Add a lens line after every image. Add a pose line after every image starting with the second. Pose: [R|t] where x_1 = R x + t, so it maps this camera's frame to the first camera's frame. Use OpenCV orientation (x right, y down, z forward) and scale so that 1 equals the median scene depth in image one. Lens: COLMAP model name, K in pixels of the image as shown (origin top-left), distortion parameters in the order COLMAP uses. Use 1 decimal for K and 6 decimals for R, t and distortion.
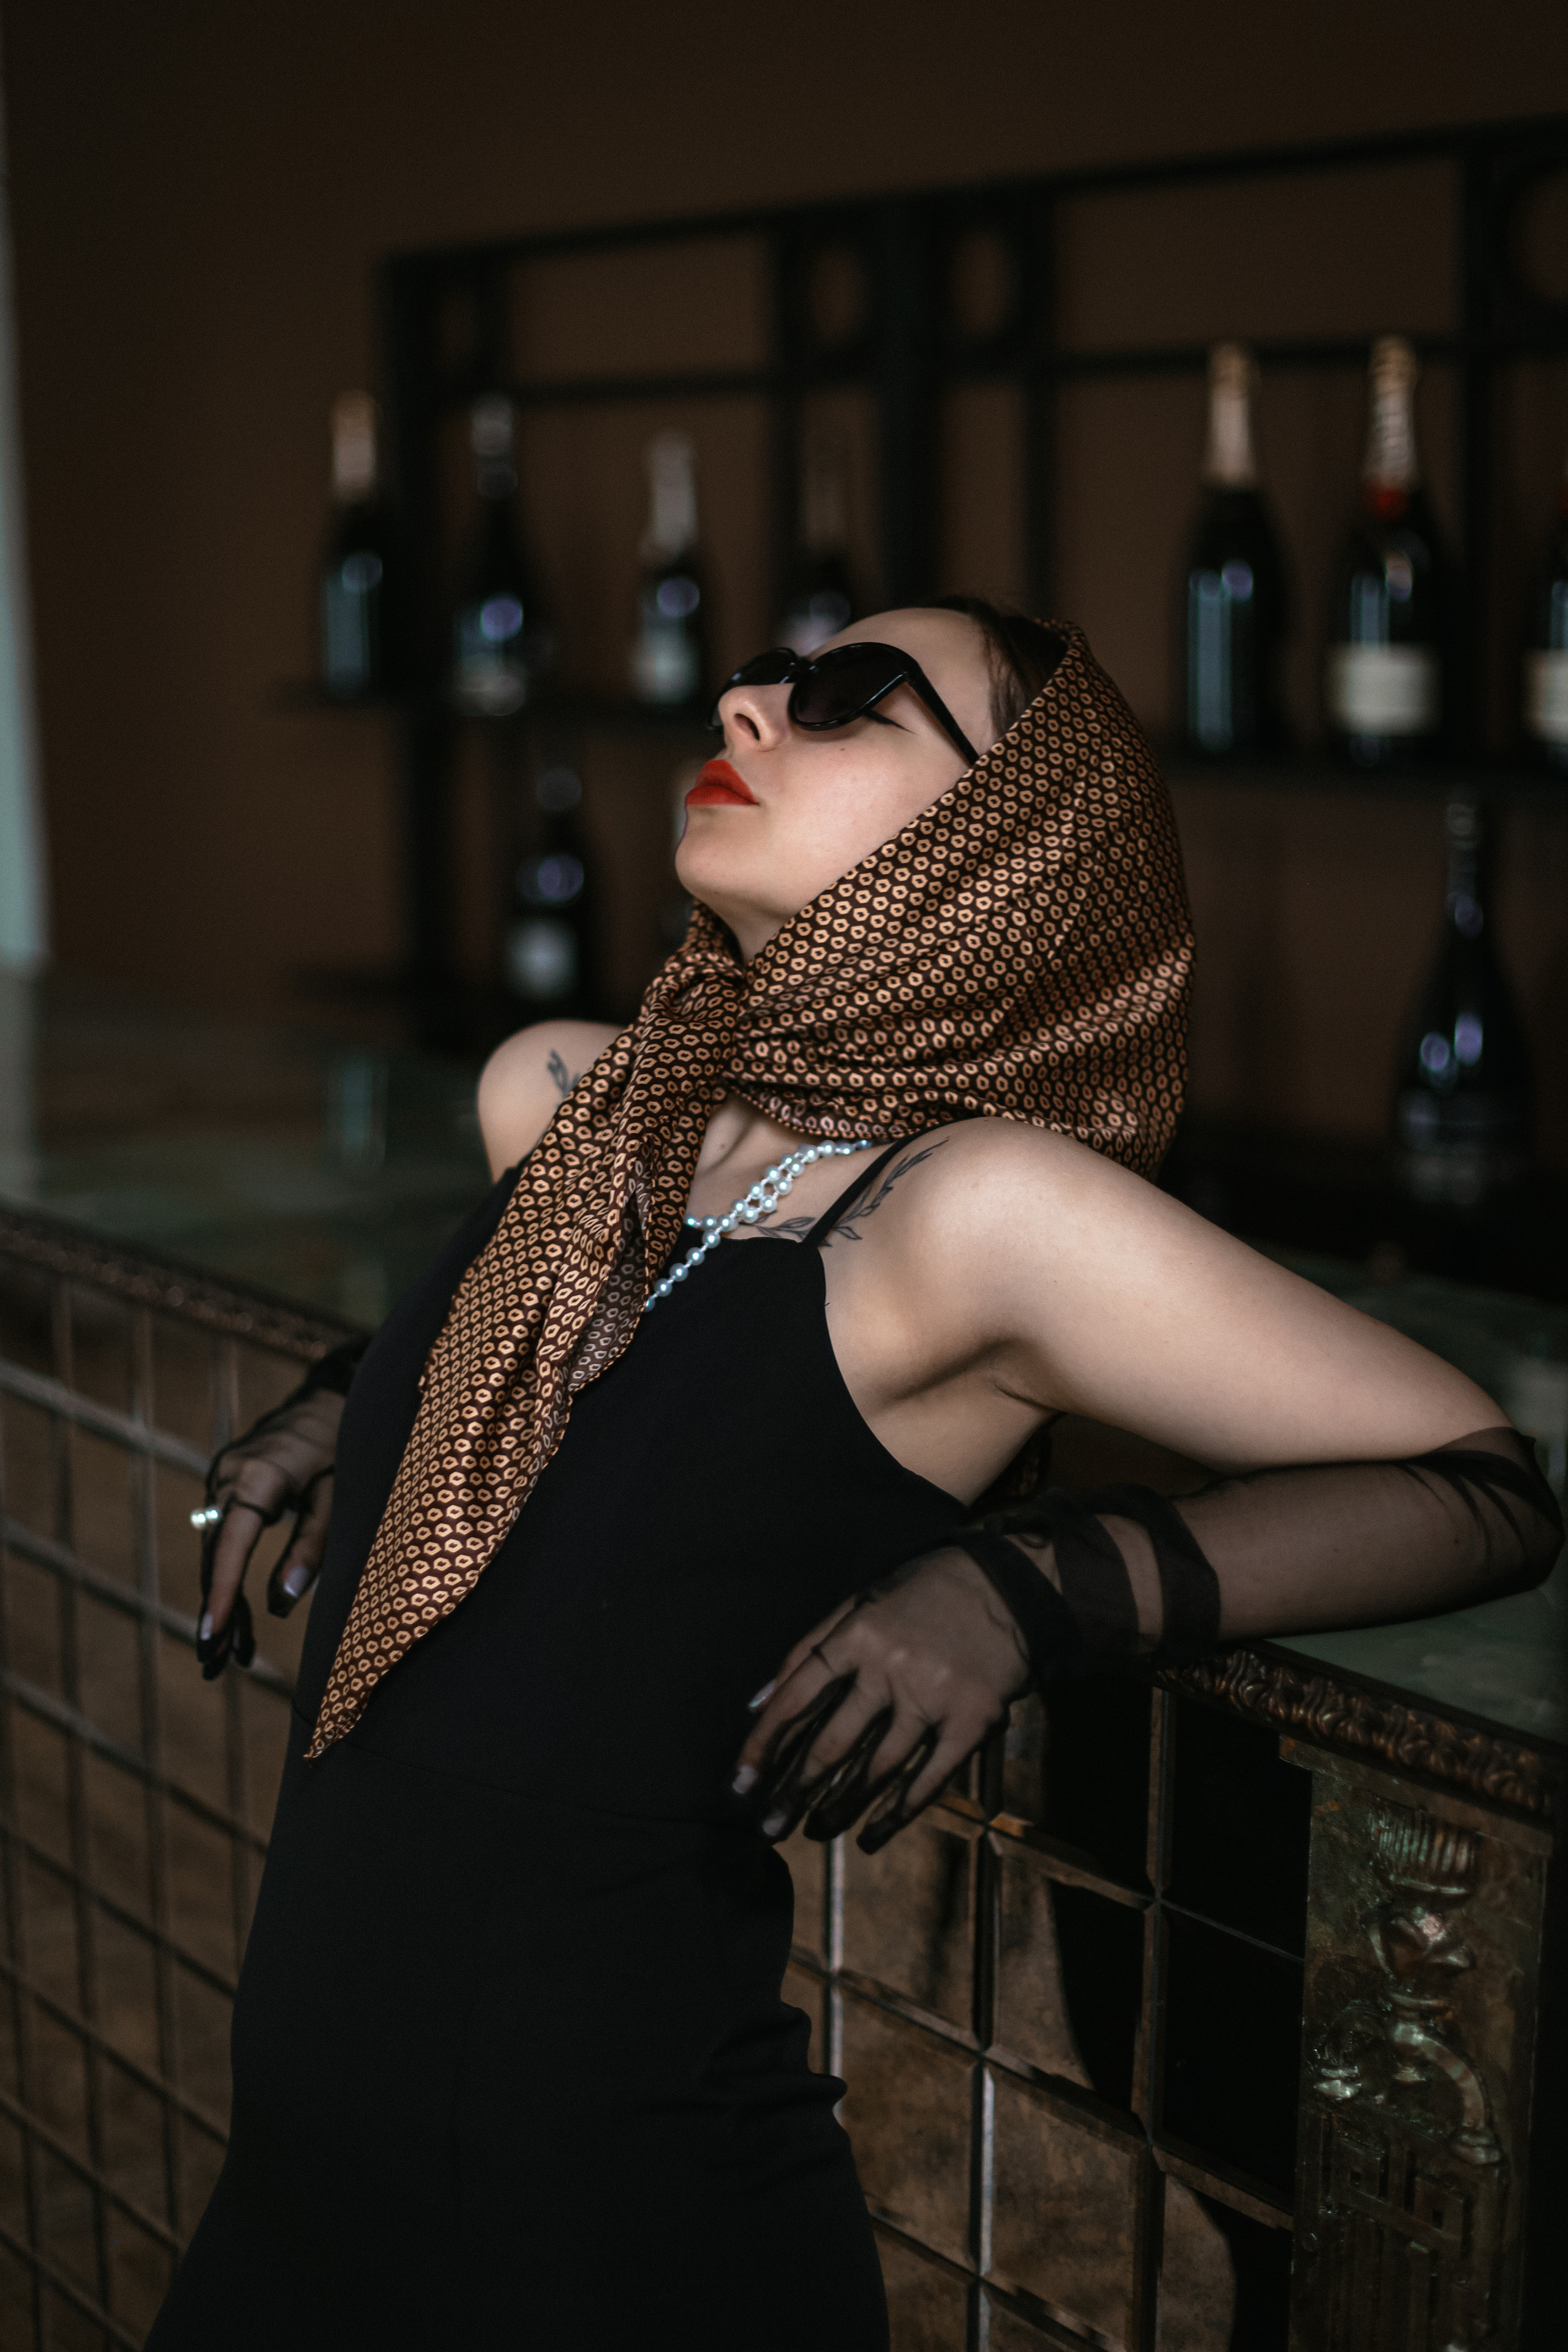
lens RADIAL K [[3480.3, 0, 789.8], [0, 3480.3, 1187.1], [0, 0, 1]] dist [-0.128341, 0.000000]
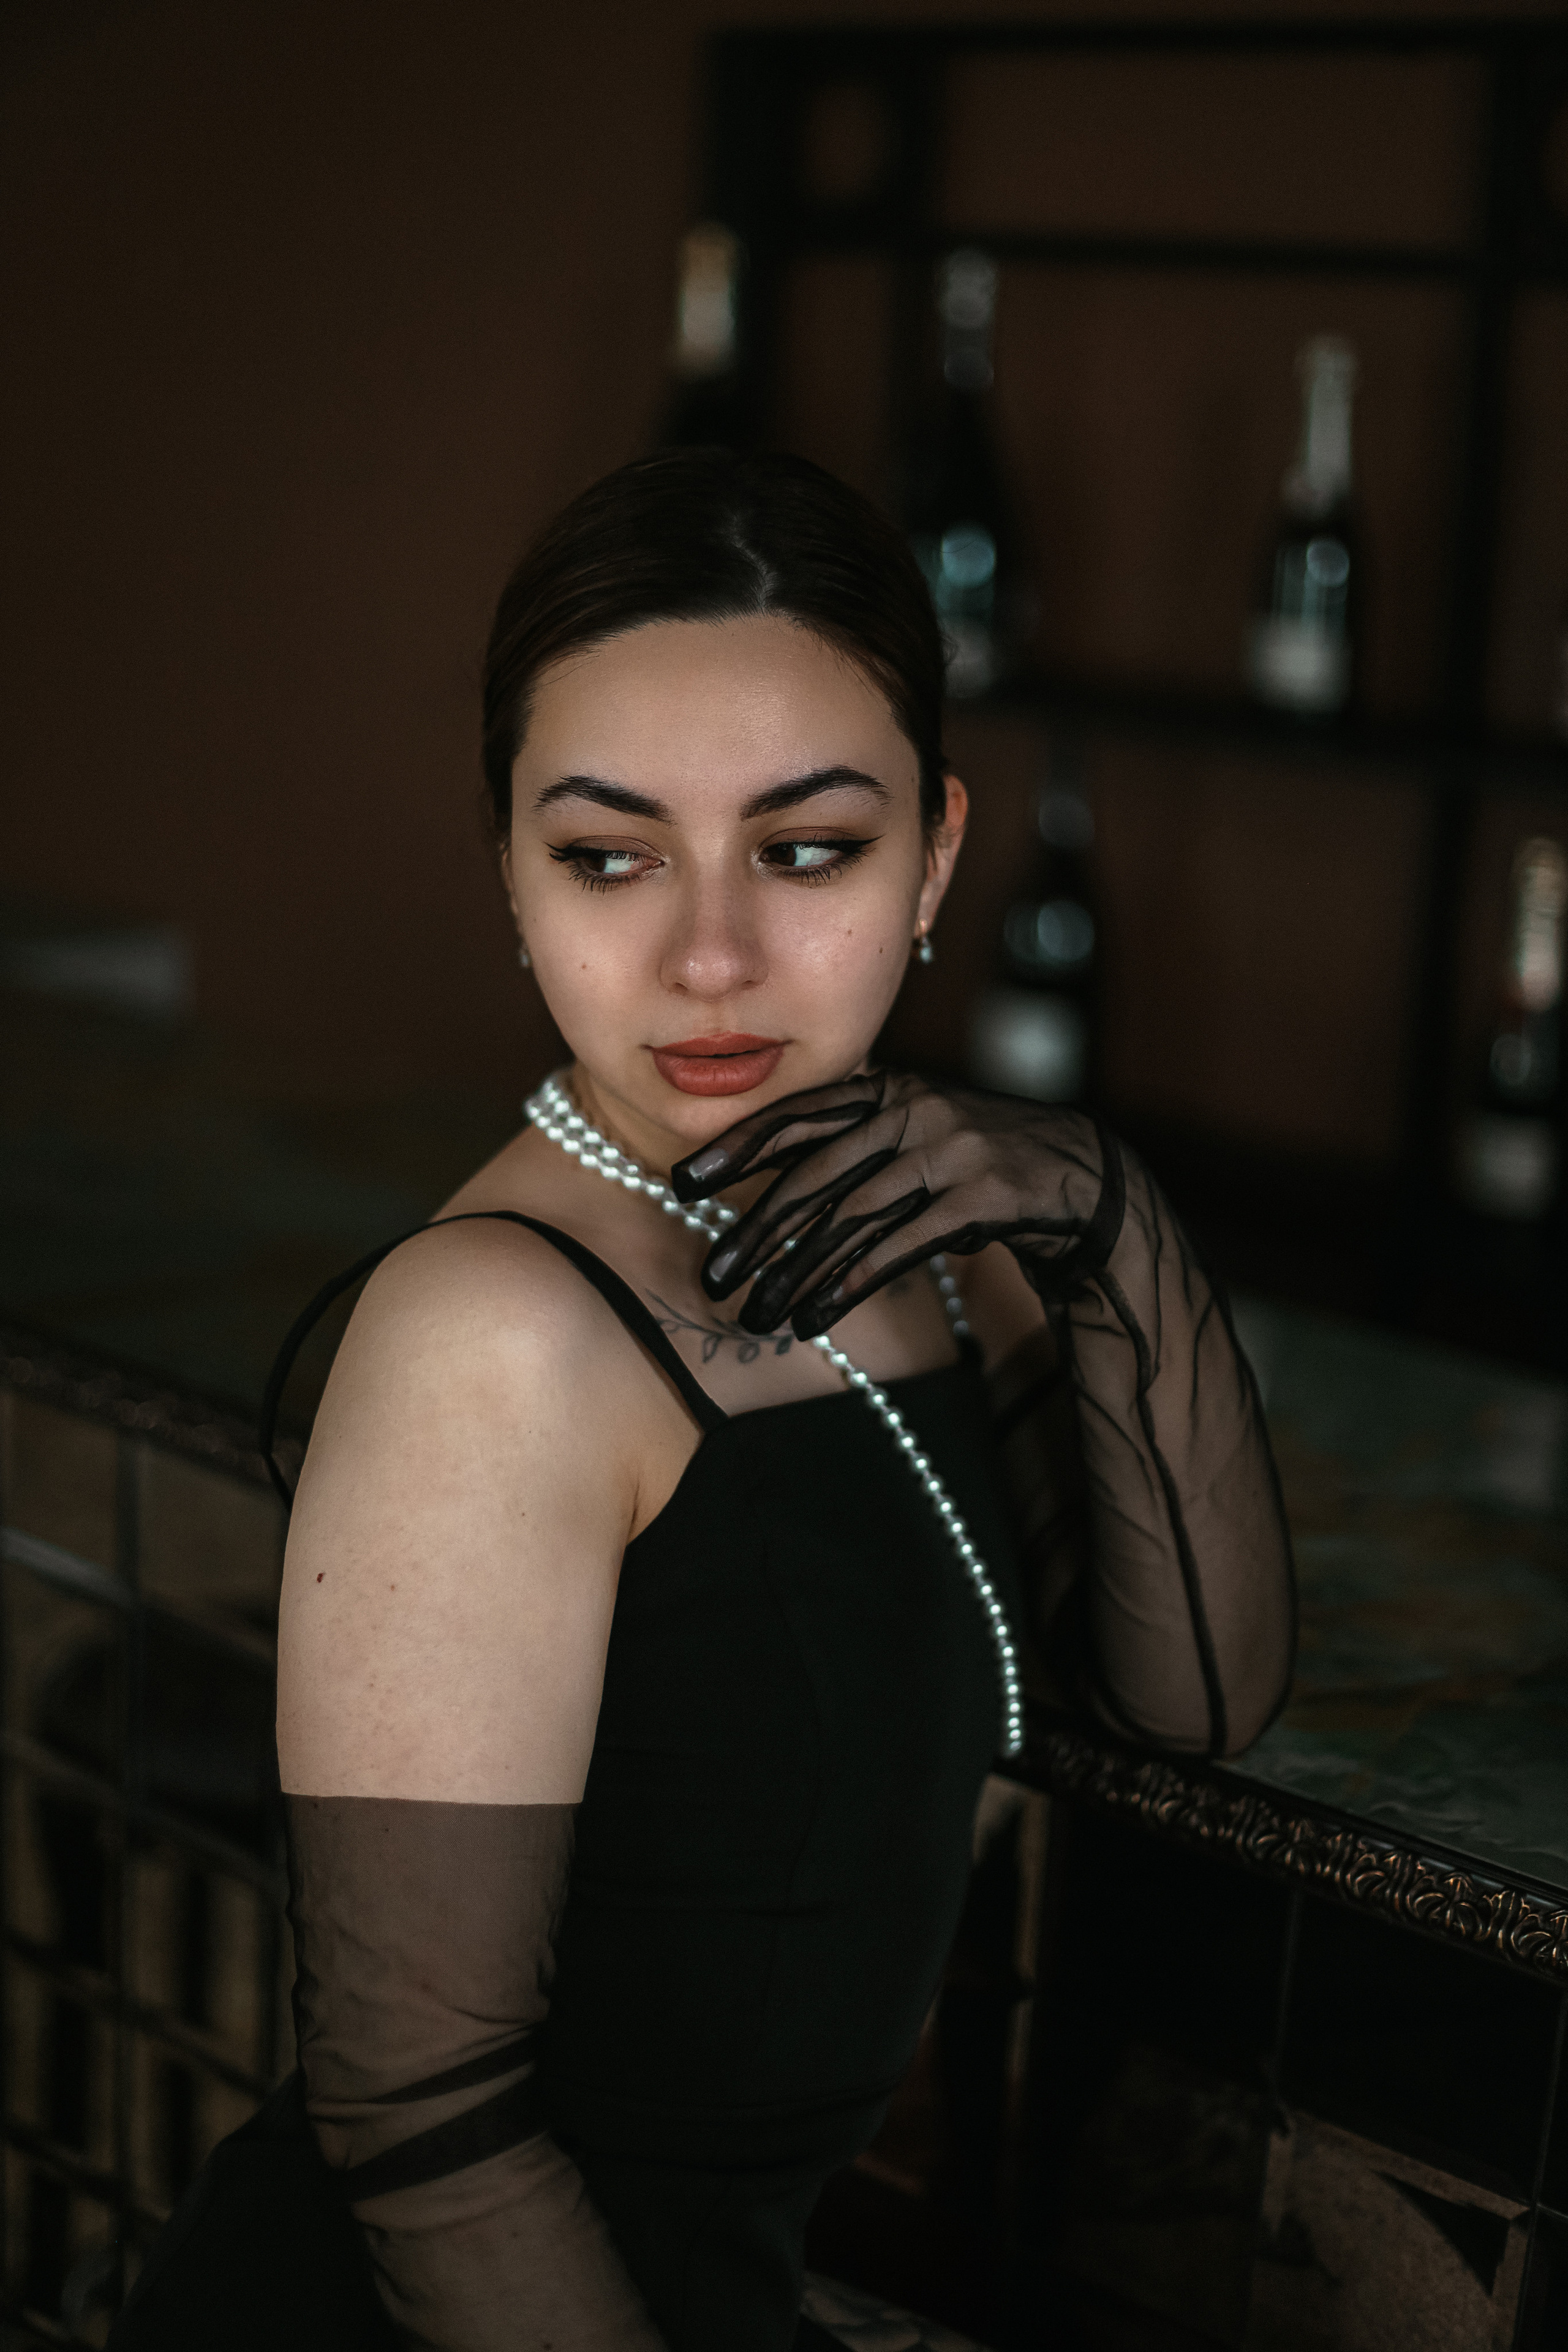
lens RADIAL K [[3480.3, 0, 774.1], [0, 3480.3, 1192.0], [0, 0, 1]] dist [-0.128341, 0.000000]
pose [[0.980058, 0.009948, 0.198463, -0.280654], [-0.021776, 0.998108, 0.057502, -0.080633], [-0.197516, -0.060677, 0.978420, 0.325271]]
